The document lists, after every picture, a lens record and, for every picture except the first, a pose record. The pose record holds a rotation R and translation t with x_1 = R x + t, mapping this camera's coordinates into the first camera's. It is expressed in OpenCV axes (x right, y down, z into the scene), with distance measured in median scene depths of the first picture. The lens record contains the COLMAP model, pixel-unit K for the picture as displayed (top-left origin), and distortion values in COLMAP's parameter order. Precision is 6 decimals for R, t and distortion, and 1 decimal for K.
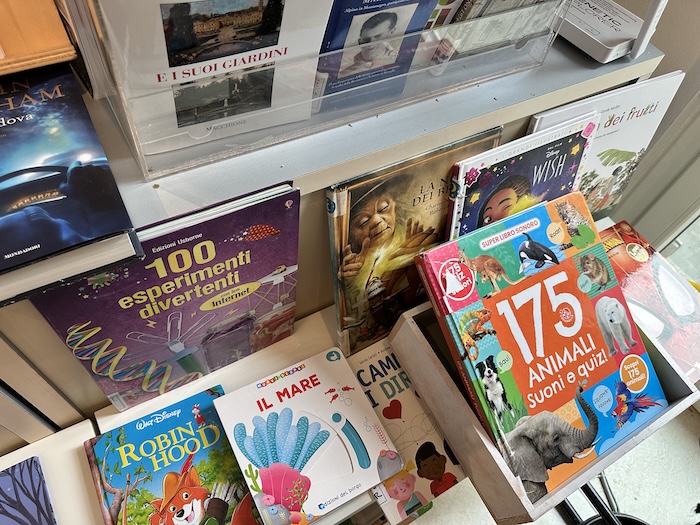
lens RADIAL K [[492.1, 0, 362.1], [0, 492.1, 265.1], [0, 0, 1]] dist [0.009039, -0.028471]
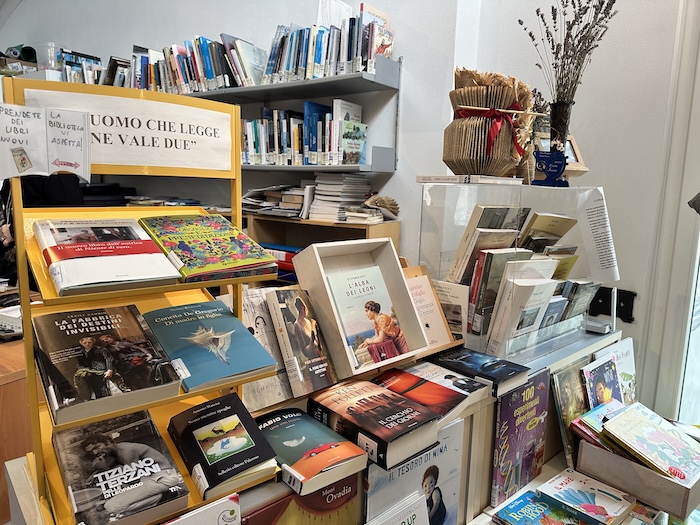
lens RADIAL K [[492.1, 0, 362.1], [0, 492.1, 265.1], [0, 0, 1]] dist [0.009039, -0.028471]
pose [[0.970670, -0.118109, 0.209402, -1.332806], [0.233581, 0.669493, -0.705137, 0.933564], [-0.056911, 0.733368, 0.677445, -1.020724]]
